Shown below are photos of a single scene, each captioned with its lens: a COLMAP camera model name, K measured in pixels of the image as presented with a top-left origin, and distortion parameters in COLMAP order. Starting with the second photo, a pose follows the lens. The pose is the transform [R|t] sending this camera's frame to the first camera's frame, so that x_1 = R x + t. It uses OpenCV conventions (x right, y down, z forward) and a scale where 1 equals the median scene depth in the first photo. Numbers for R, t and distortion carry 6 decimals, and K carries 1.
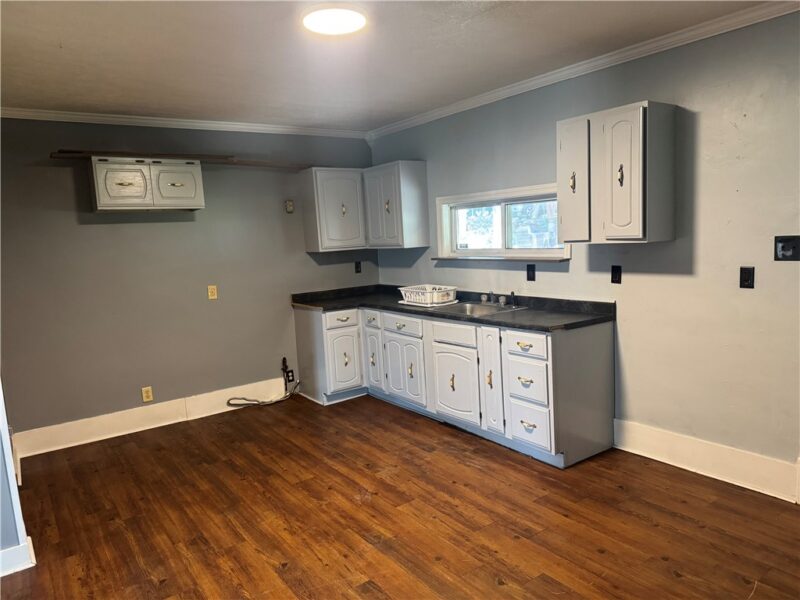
lens RADIAL K [[563.8, 0, 403.5], [0, 563.8, 301.9], [0, 0, 1]] dist [0.103212, -0.141429]
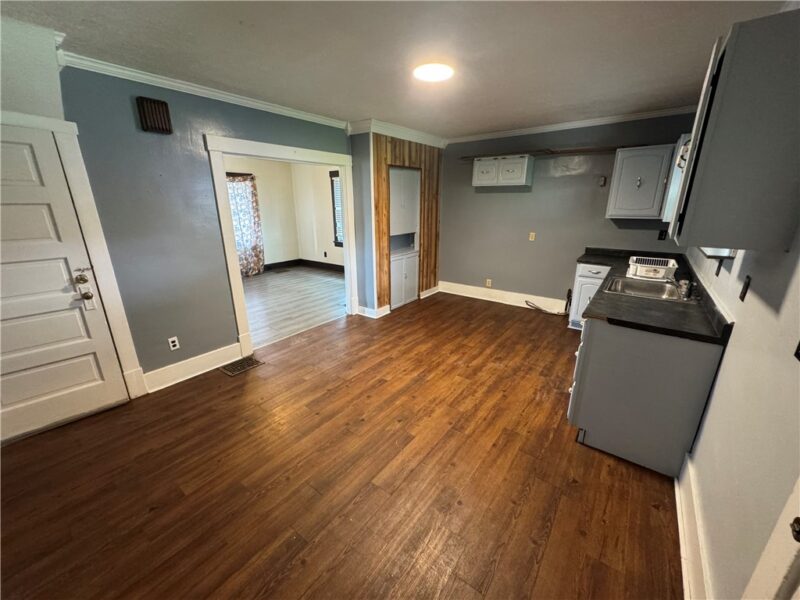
lens RADIAL K [[322.4, 0, 400.0], [0, 322.4, 300.0], [0, 0, 1]] dist [-0.002257, -0.000269]
pose [[0.286200, 0.327085, -0.900614, 0.617982], [-0.130869, 0.944467, 0.301423, -0.100301], [0.949191, 0.031595, 0.313112, 0.452922]]
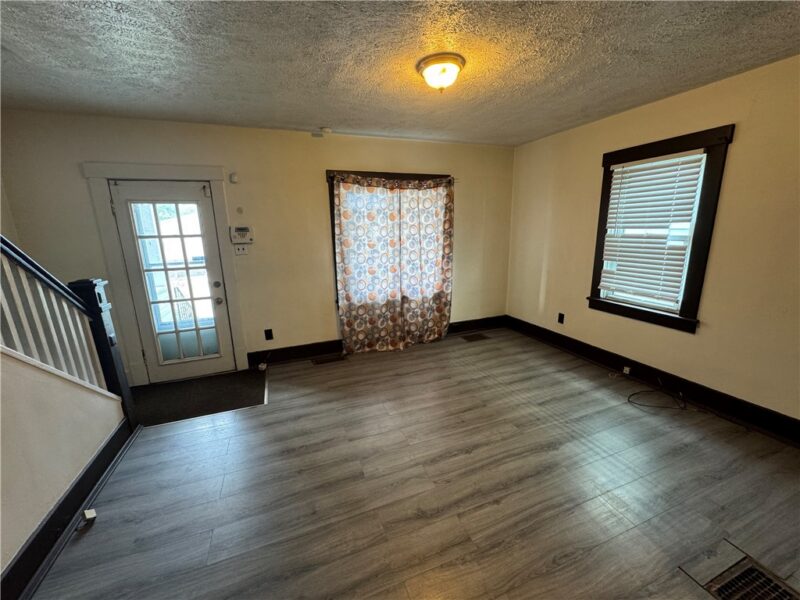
lens RADIAL K [[322.4, 0, 400.0], [0, 322.4, 300.0], [0, 0, 1]] dist [-0.002257, -0.000269]
pose [[-0.258937, 0.269865, -0.927429, -0.343902], [-0.083757, 0.950286, 0.299901, -0.027380], [0.962256, 0.155334, -0.223461, 0.351566]]
